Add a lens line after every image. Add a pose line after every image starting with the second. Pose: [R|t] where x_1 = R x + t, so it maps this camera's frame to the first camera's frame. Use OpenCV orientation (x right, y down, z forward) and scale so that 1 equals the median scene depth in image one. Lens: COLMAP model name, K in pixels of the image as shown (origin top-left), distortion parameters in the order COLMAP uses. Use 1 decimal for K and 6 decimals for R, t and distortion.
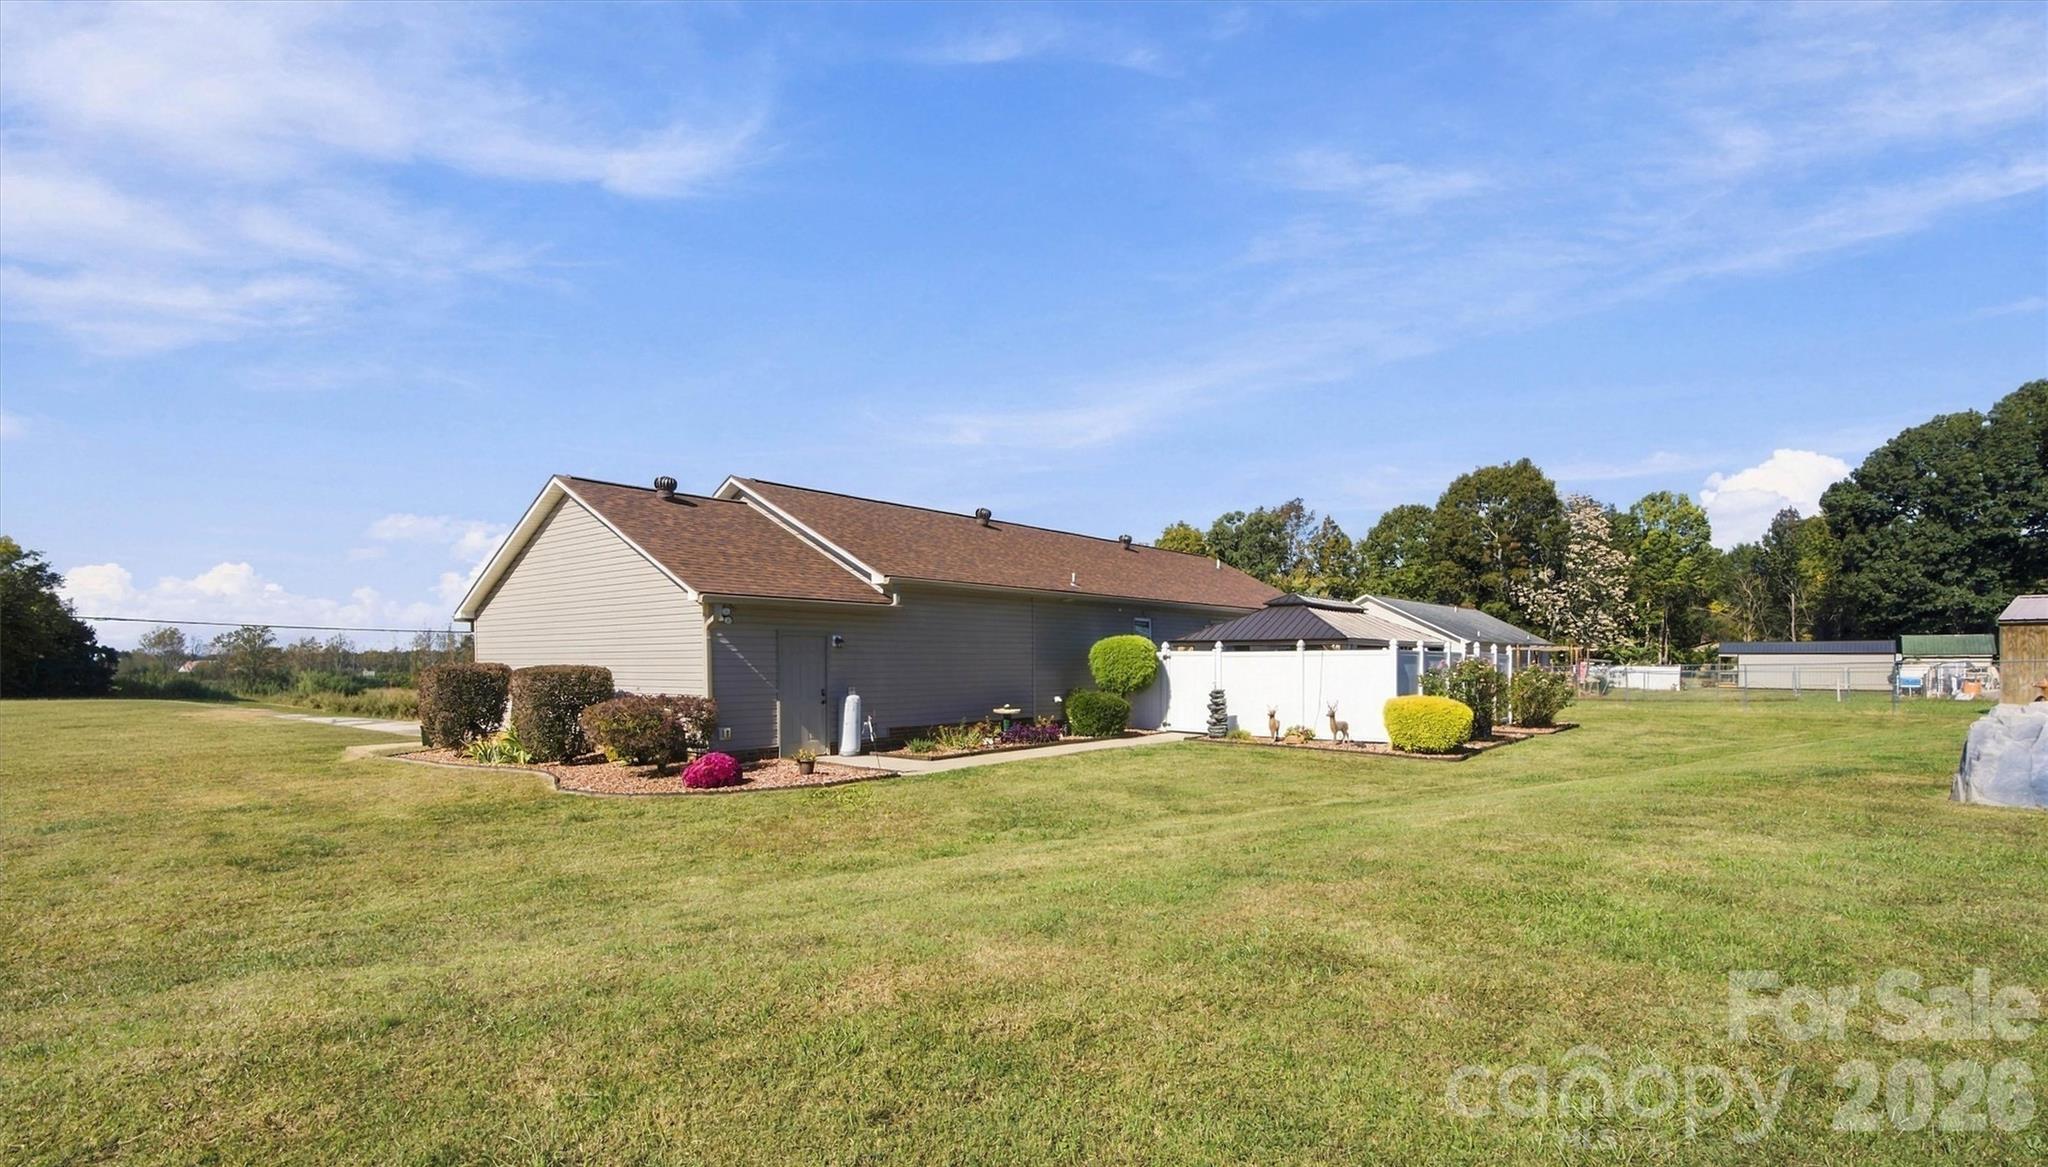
lens RADIAL K [[939.1, 0, 1024.0], [0, 939.1, 583.5], [0, 0, 1]] dist [-0.001032, -0.000060]
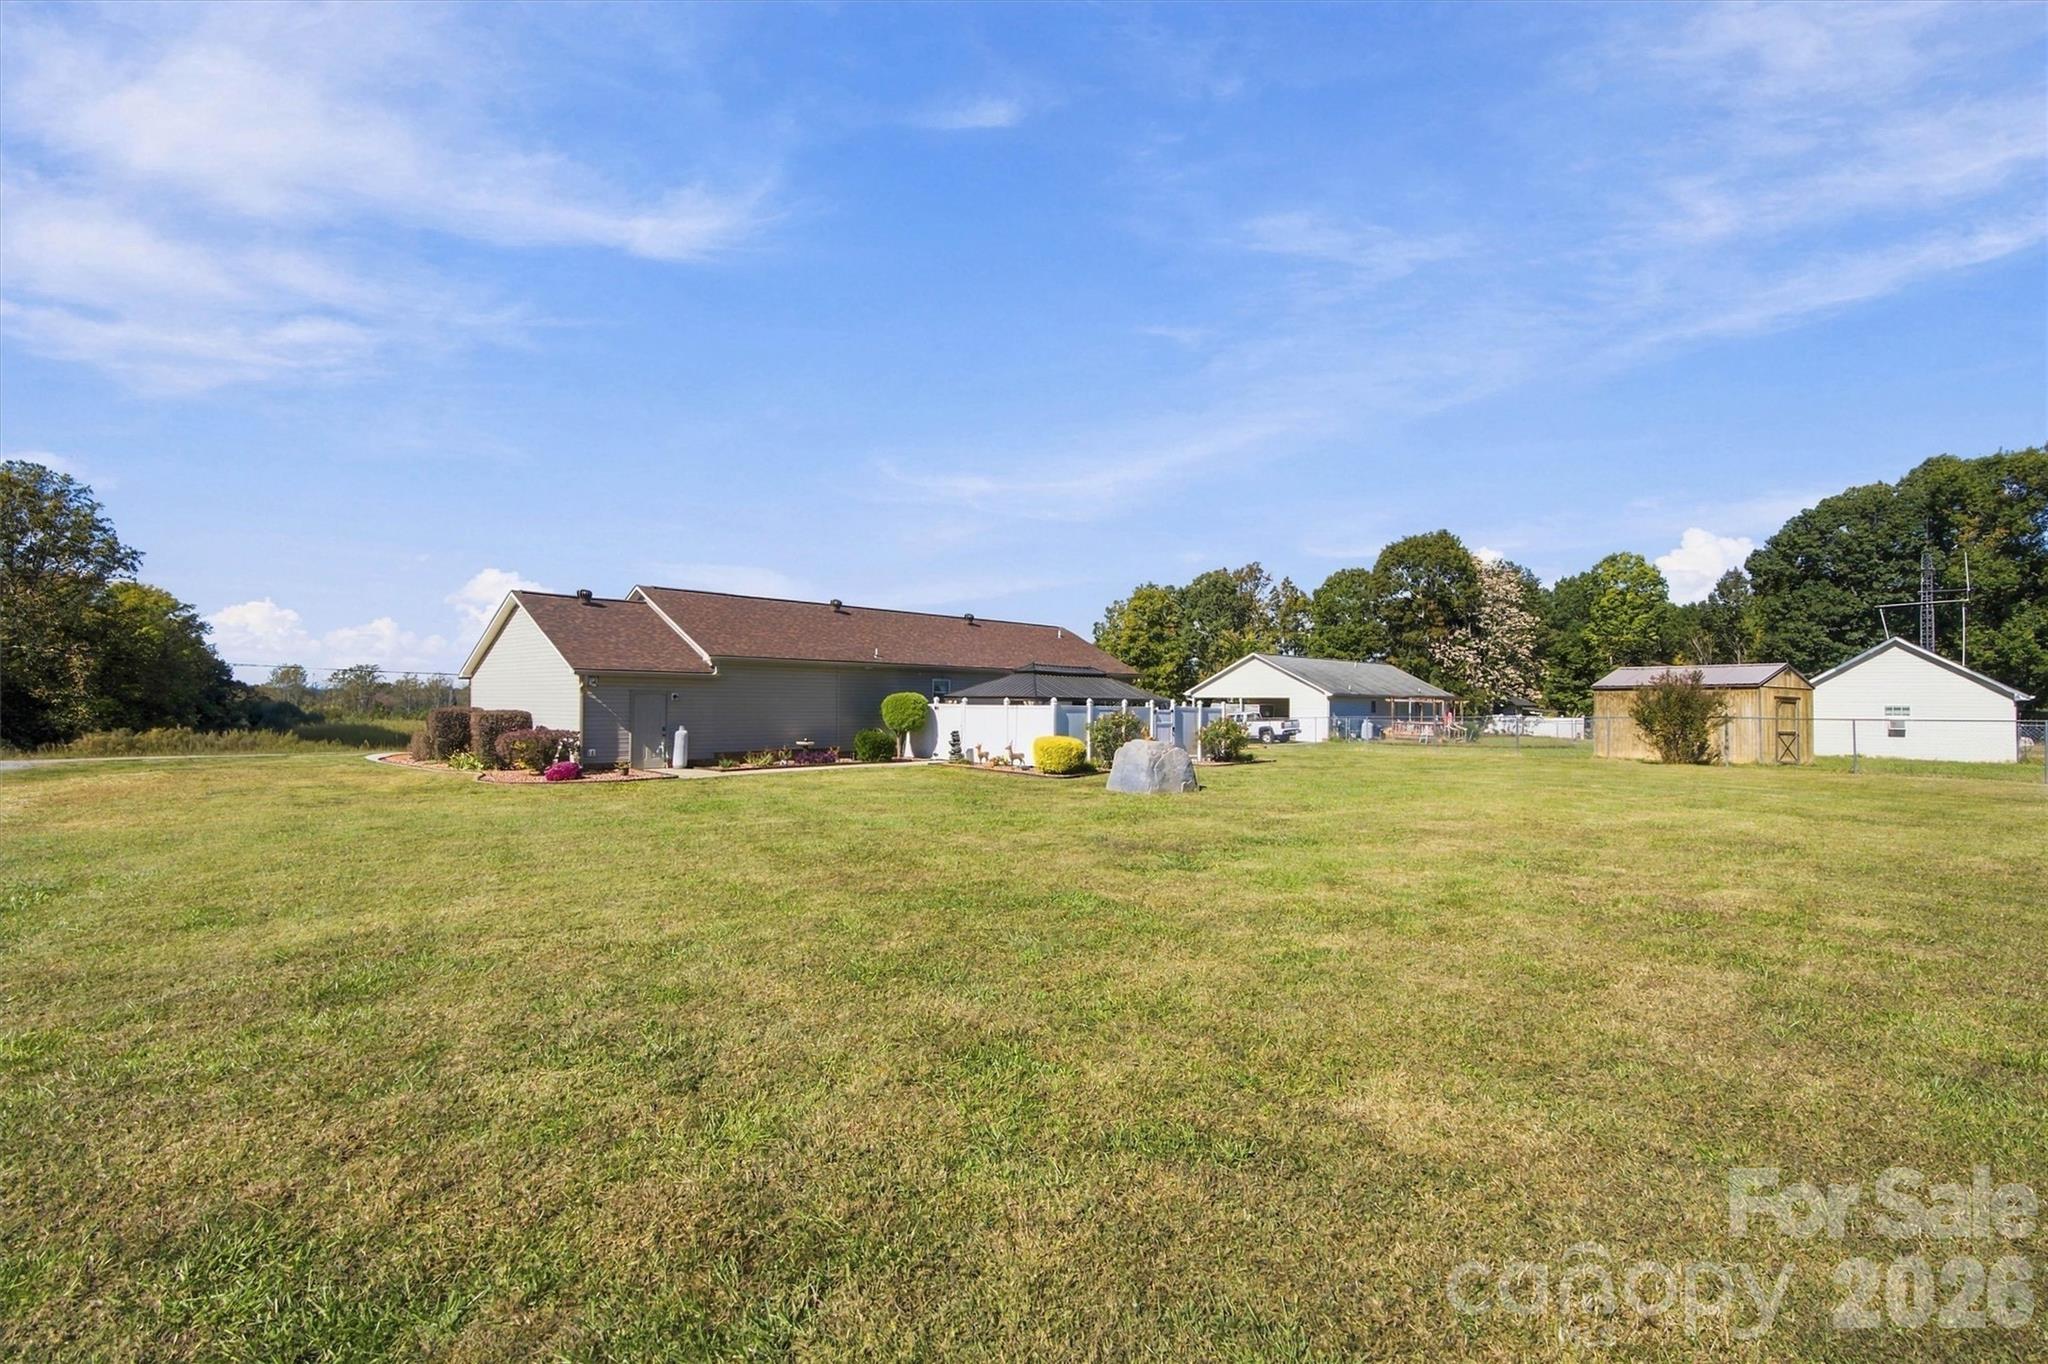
lens RADIAL K [[917.9, 0, 1026.9], [0, 917.9, 665.1], [0, 0, 1]] dist [0.012956, 0.000057]
pose [[0.999744, 0.009128, -0.020690, 0.068167], [-0.008323, 0.999216, 0.038701, -0.009518], [0.021027, -0.038519, 0.999037, -0.088017]]
